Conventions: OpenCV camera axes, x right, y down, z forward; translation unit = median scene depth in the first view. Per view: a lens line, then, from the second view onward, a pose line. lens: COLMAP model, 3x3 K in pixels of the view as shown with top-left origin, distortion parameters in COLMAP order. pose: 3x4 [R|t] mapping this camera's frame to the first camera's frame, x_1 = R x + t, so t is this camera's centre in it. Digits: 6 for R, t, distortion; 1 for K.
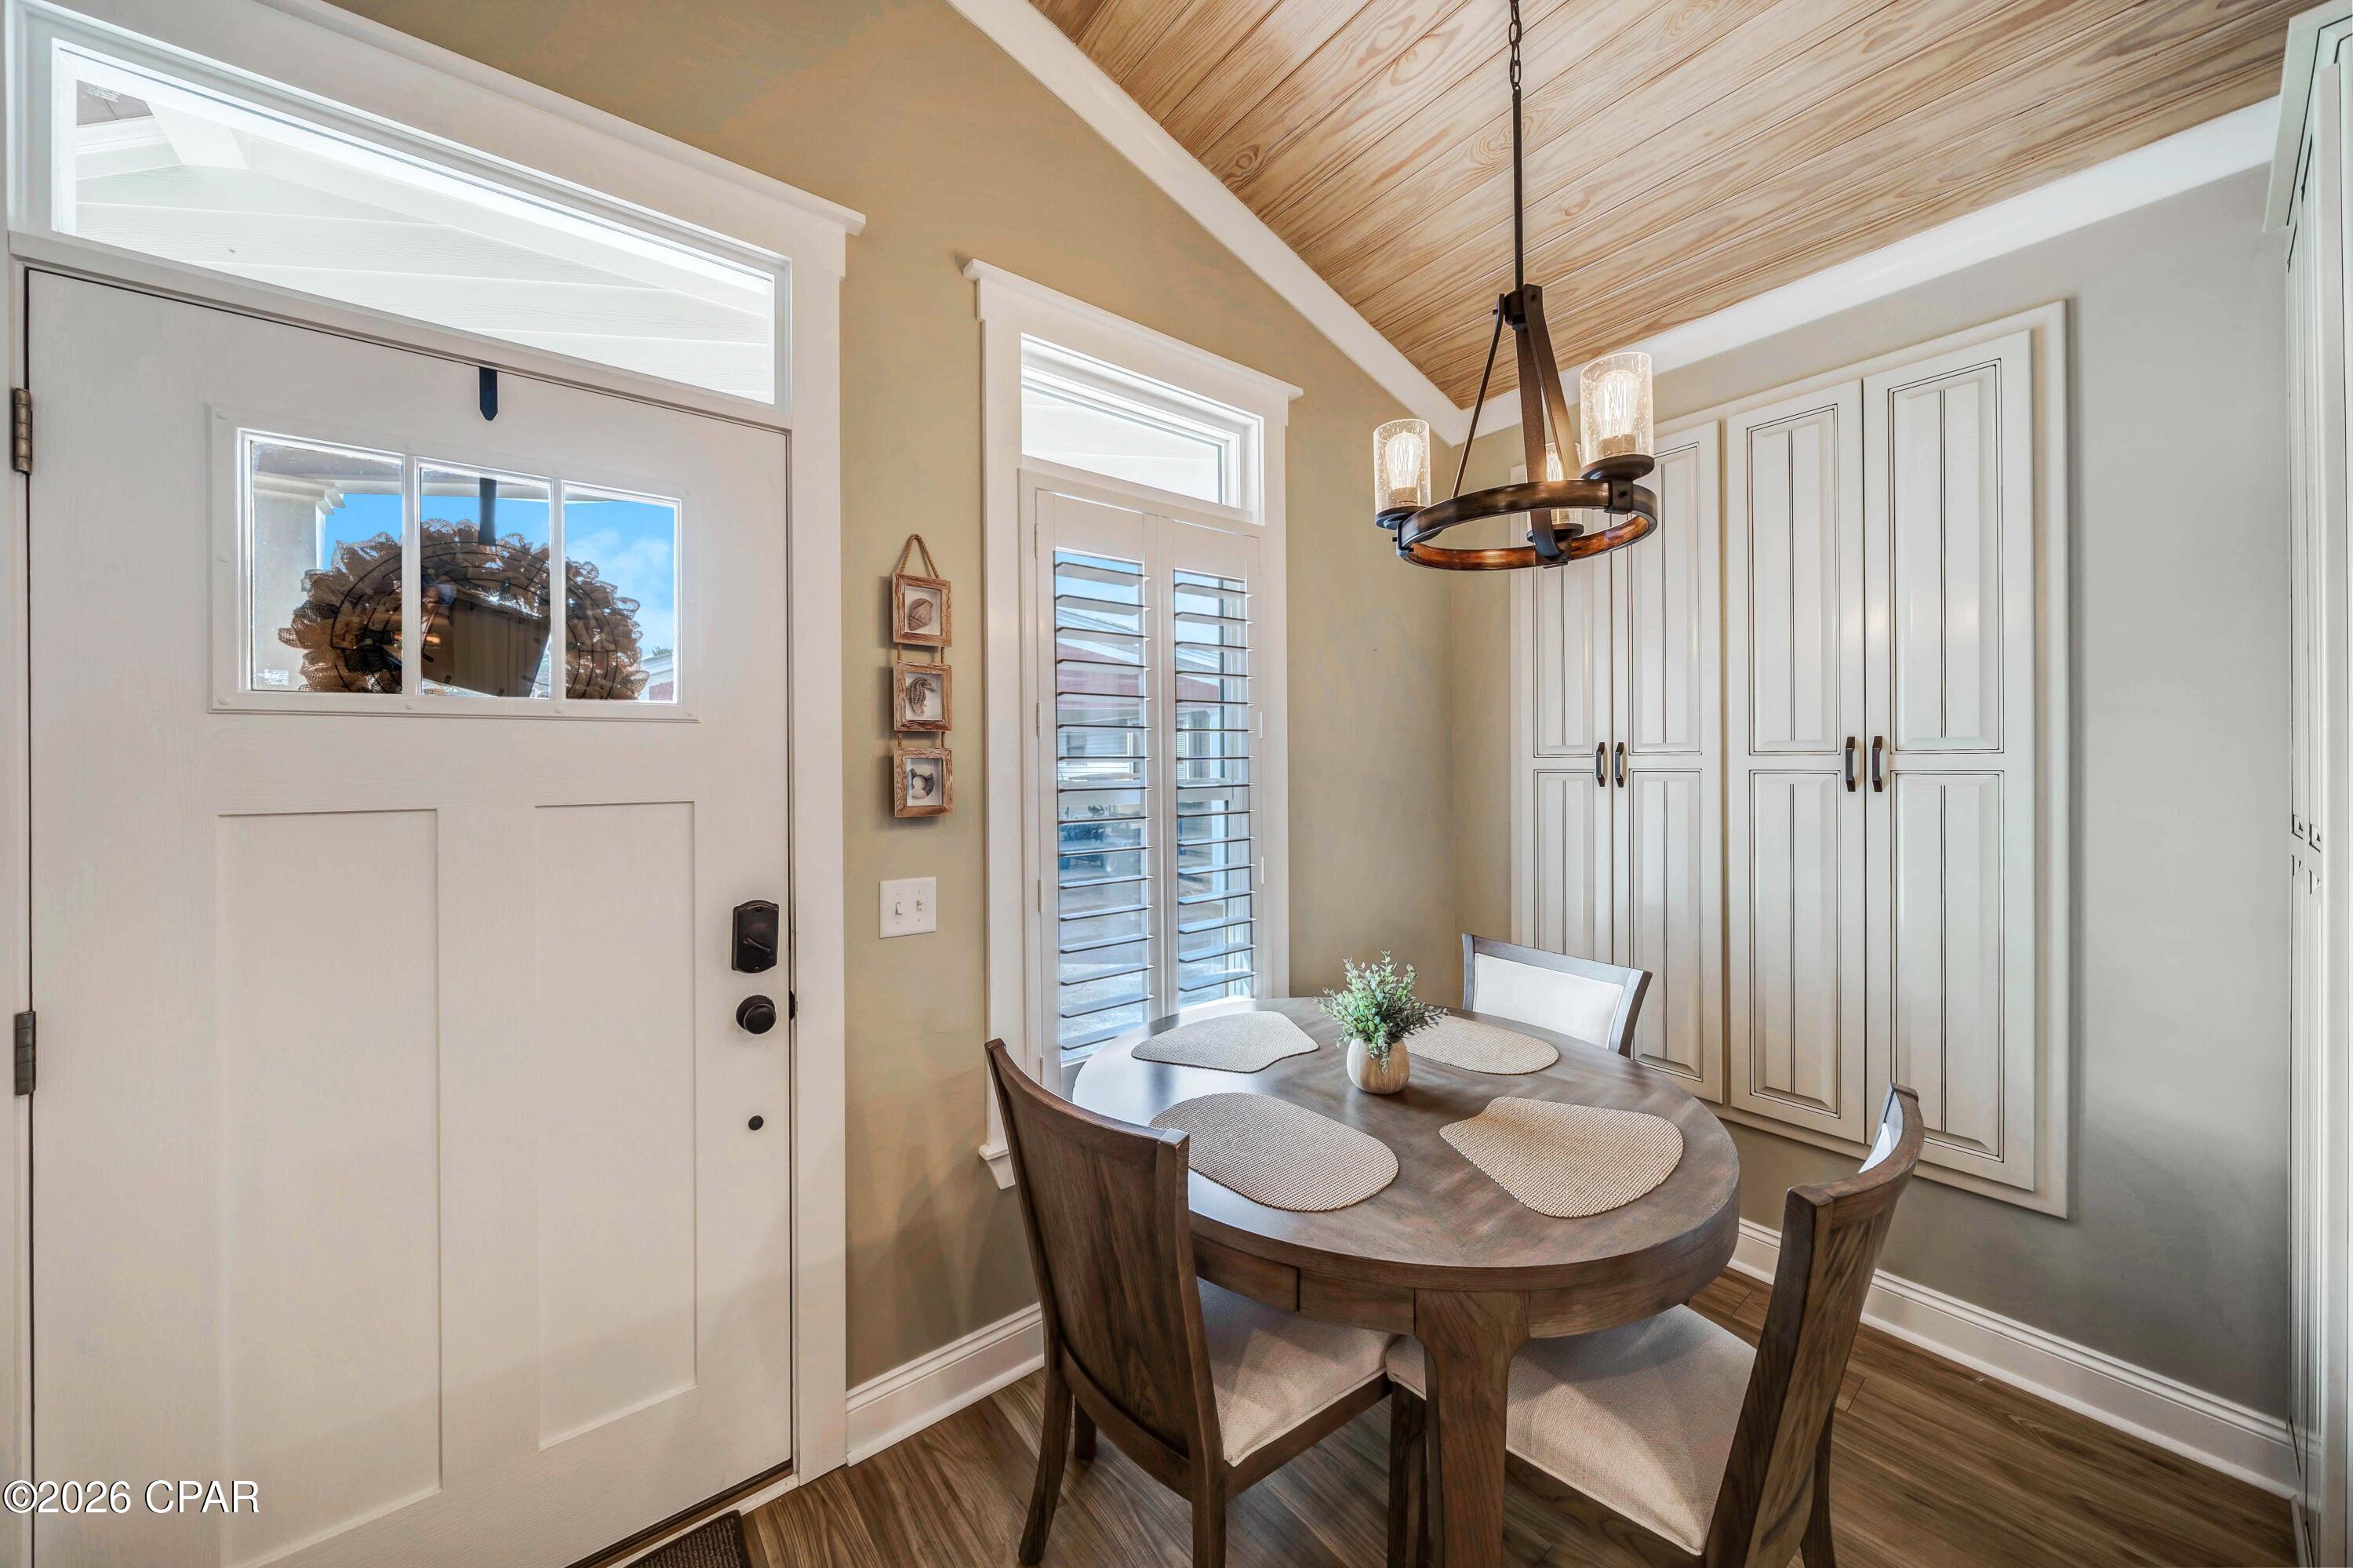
lens RADIAL K [[822.3, 0, 1158.8], [0, 822.3, 763.7], [0, 0, 1]] dist [-0.000101, 0.000002]
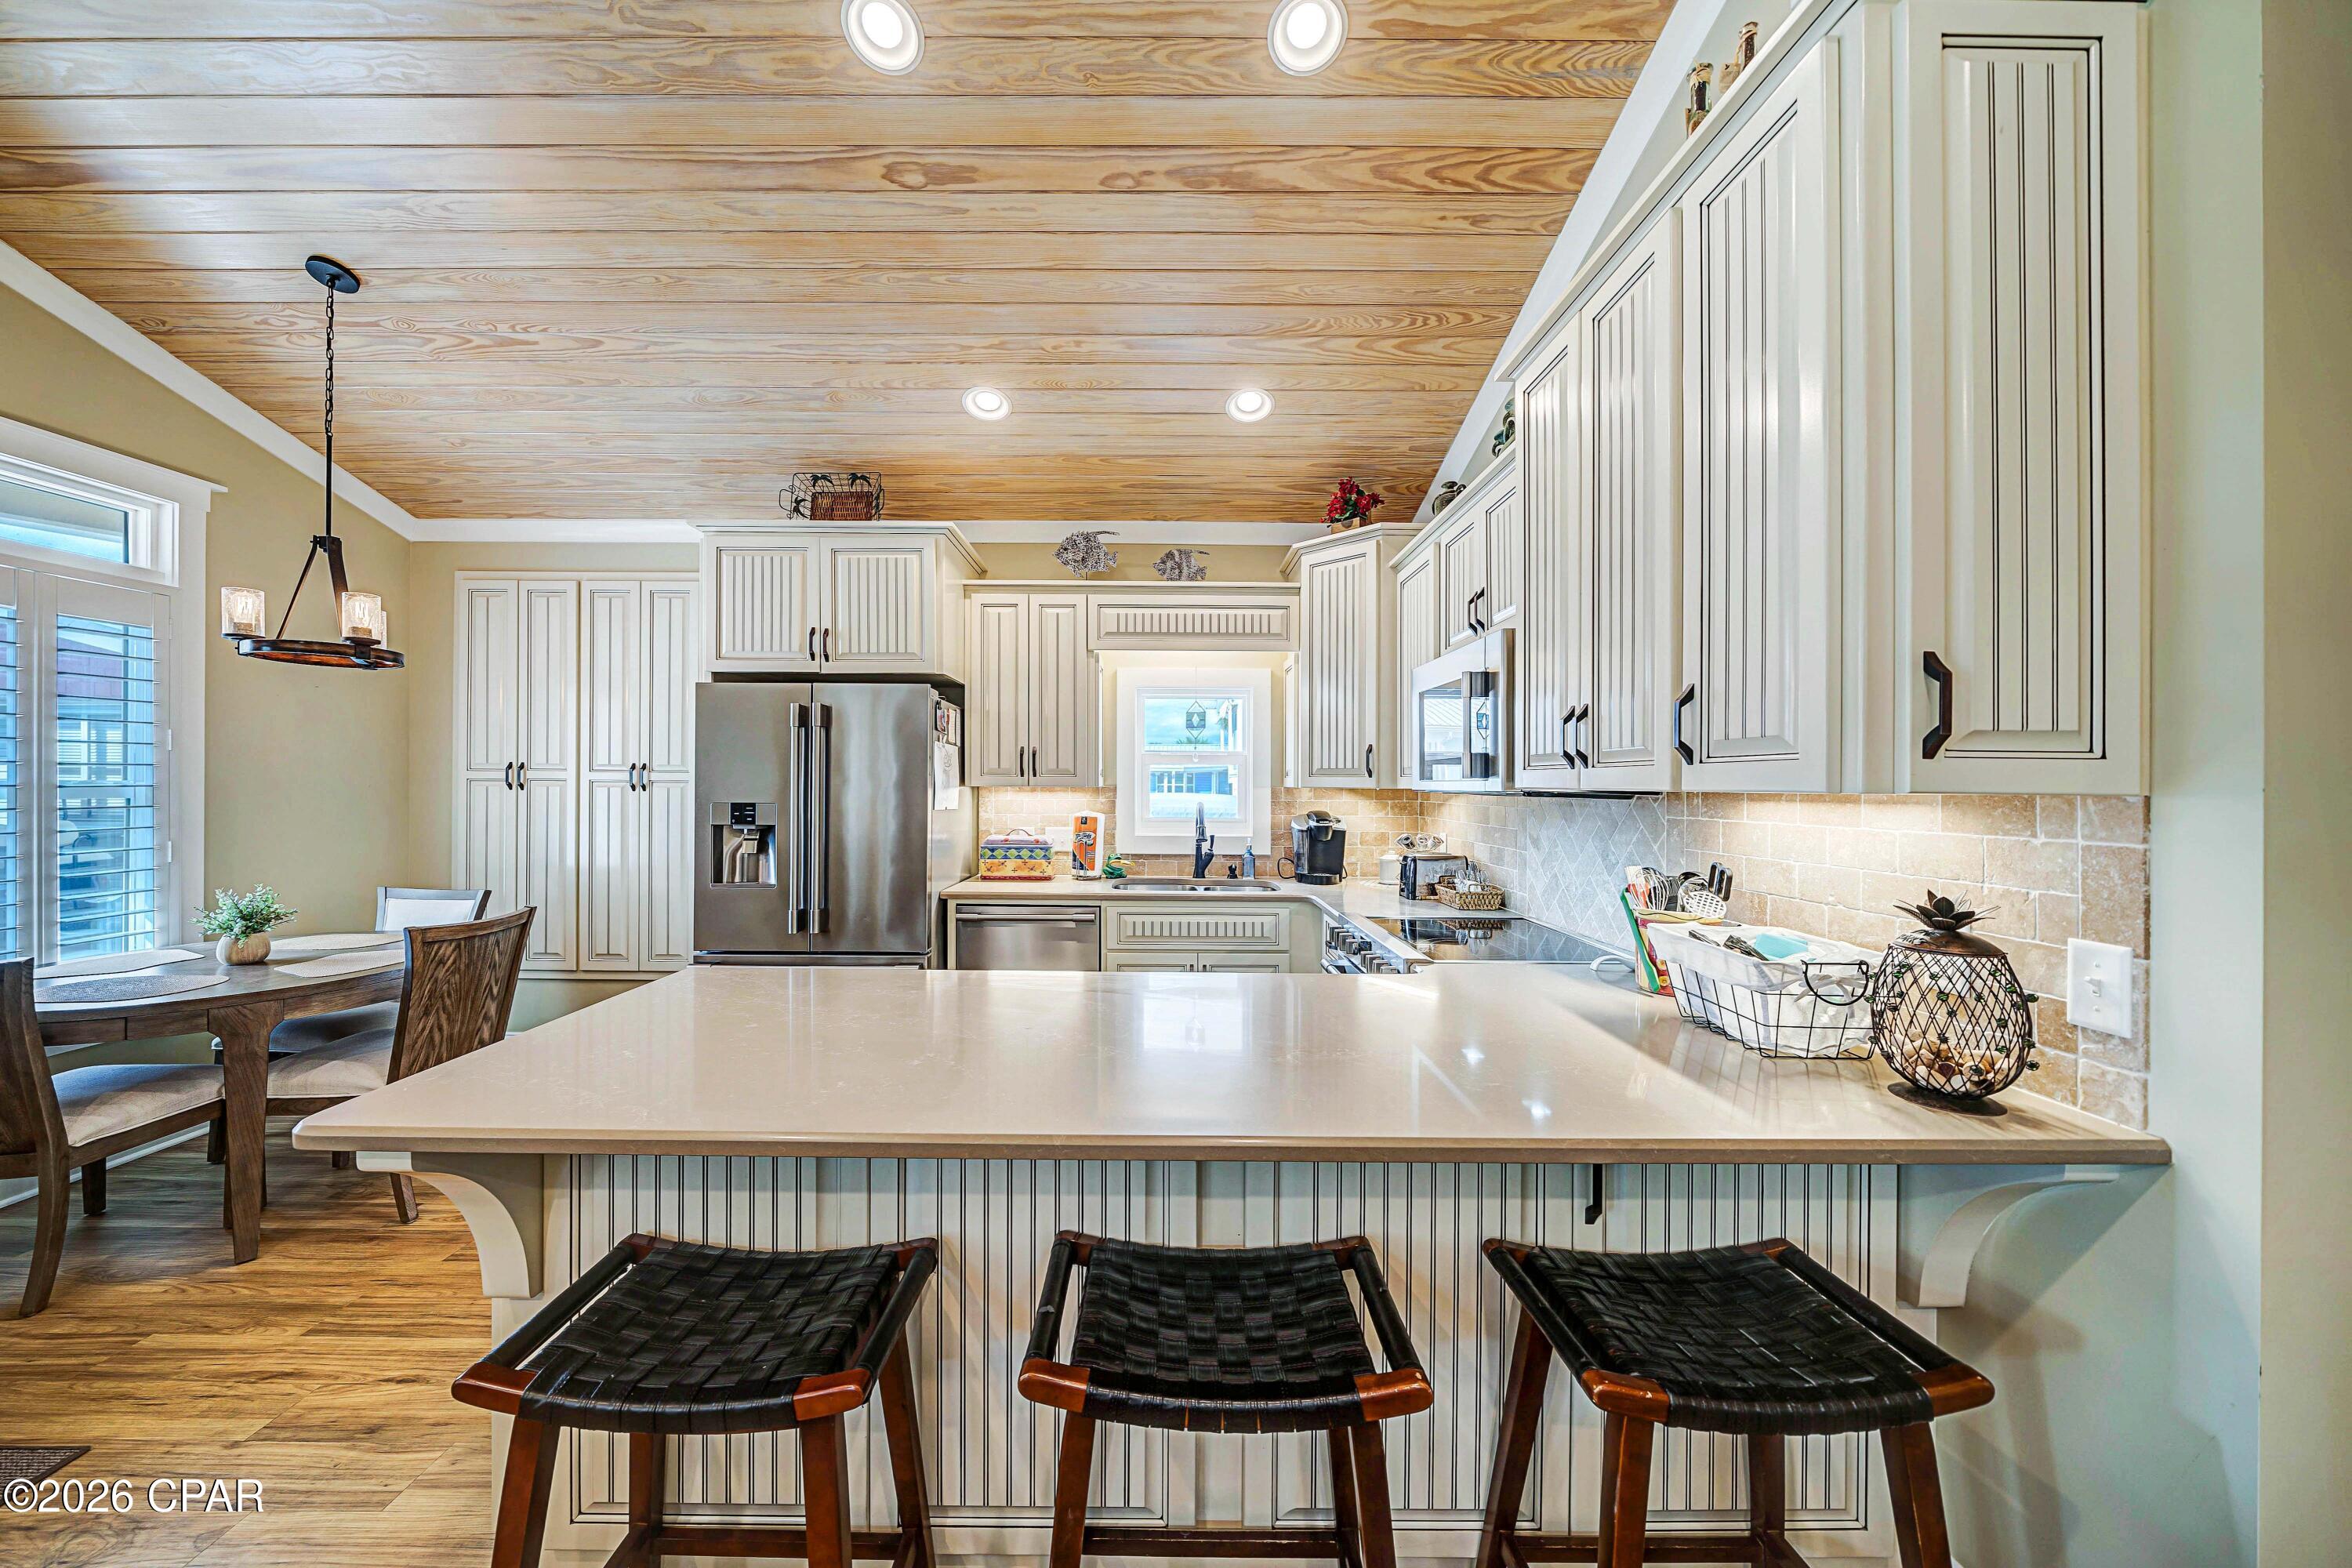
lens RADIAL K [[822.6, 0, 1158.1], [0, 822.6, 782.8], [0, 0, 1]] dist [-0.001775, 0.000001]
pose [[0.613663, 0.013820, 0.789447, 0.084544], [-0.012137, 0.999894, -0.008069, 0.018109], [-0.789475, -0.004630, 0.613765, -1.466365]]
